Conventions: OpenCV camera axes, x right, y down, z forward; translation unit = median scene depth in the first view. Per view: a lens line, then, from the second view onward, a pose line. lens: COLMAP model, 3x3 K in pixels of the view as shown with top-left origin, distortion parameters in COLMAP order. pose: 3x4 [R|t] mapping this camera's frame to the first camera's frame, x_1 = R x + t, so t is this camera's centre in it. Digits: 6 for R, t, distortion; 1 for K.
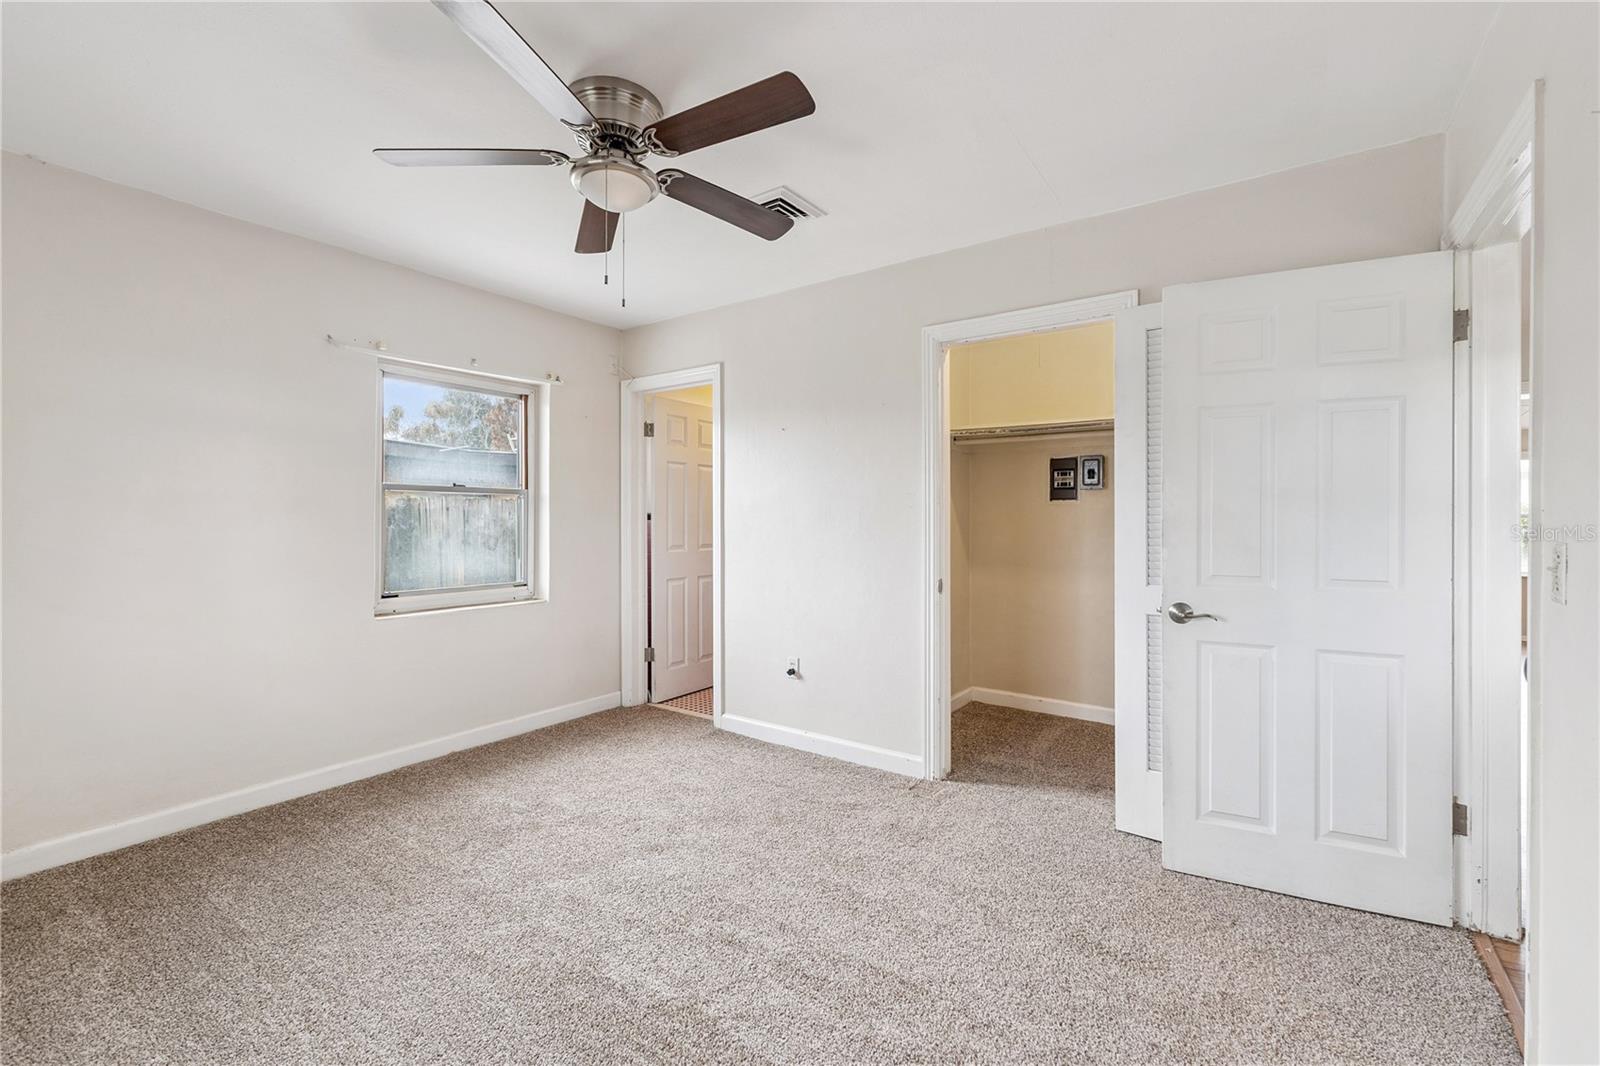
lens RADIAL K [[672.1, 0, 792.7], [0, 672.1, 517.5], [0, 0, 1]] dist [-0.000762, -0.000081]
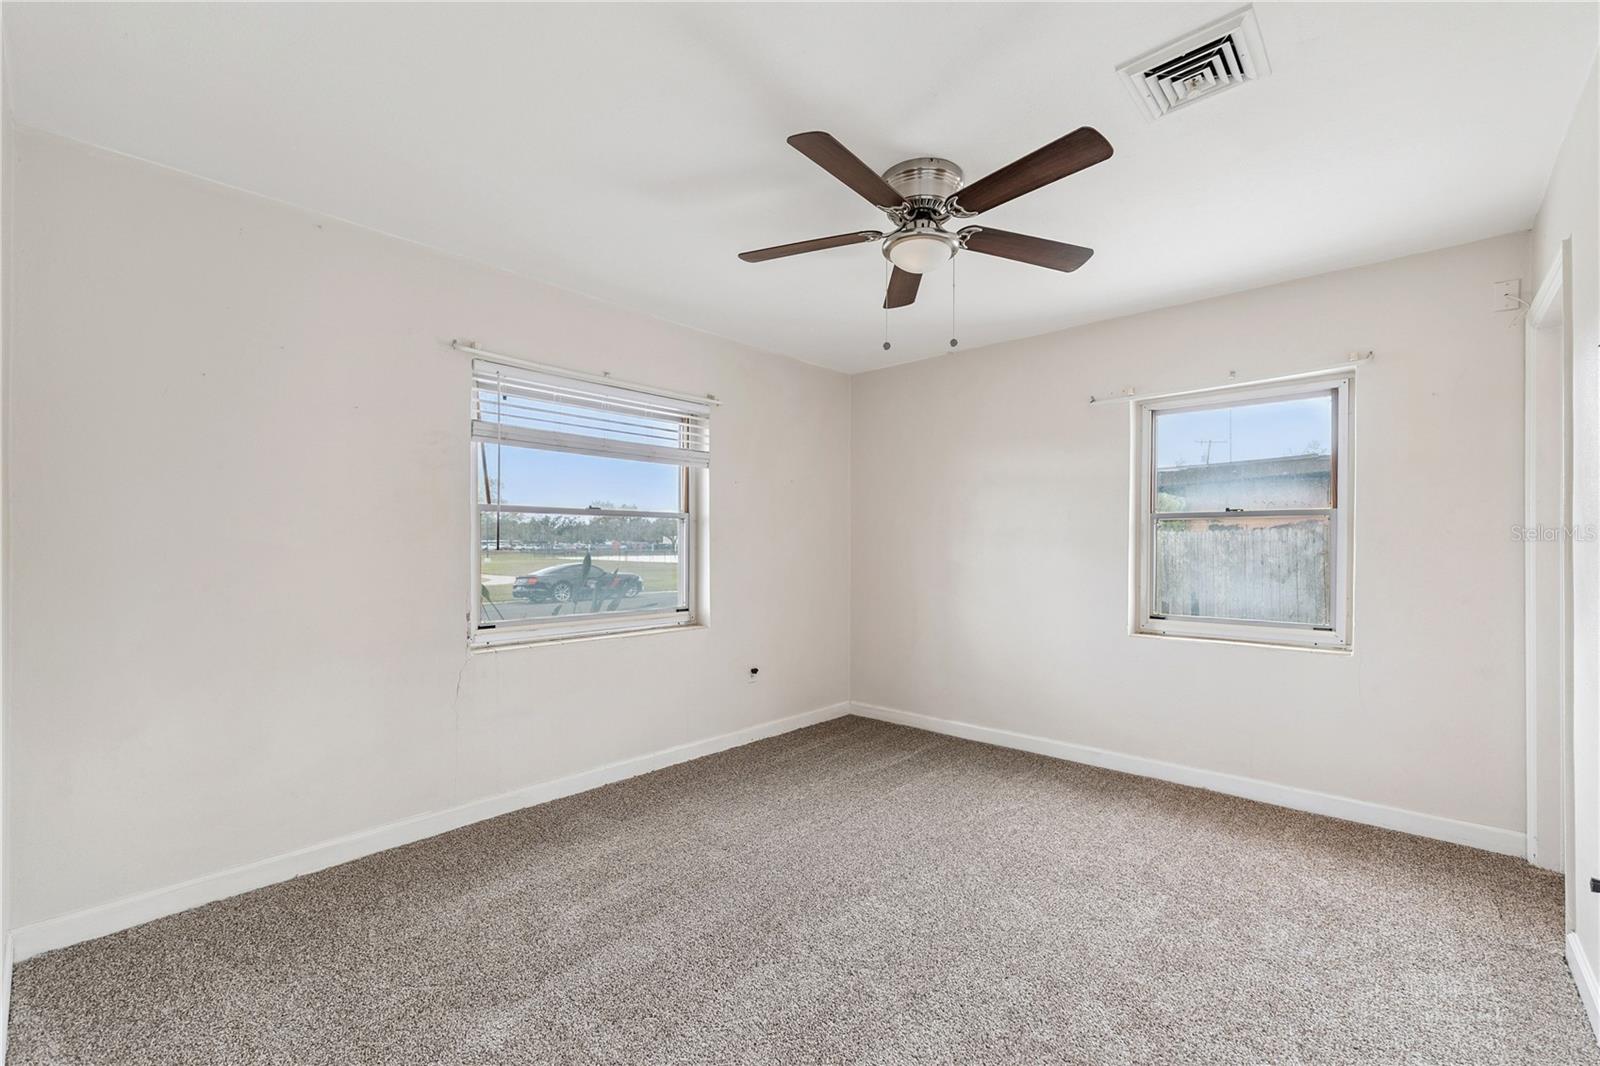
lens RADIAL K [[655.2, 0, 801.3], [0, 655.2, 540.9], [0, 0, 1]] dist [-0.002918, -0.000108]
pose [[-0.106232, -0.009126, -0.994299, 0.486551], [0.000260, 0.999958, -0.009206, 0.003435], [0.994341, -0.001237, -0.106225, 0.521053]]
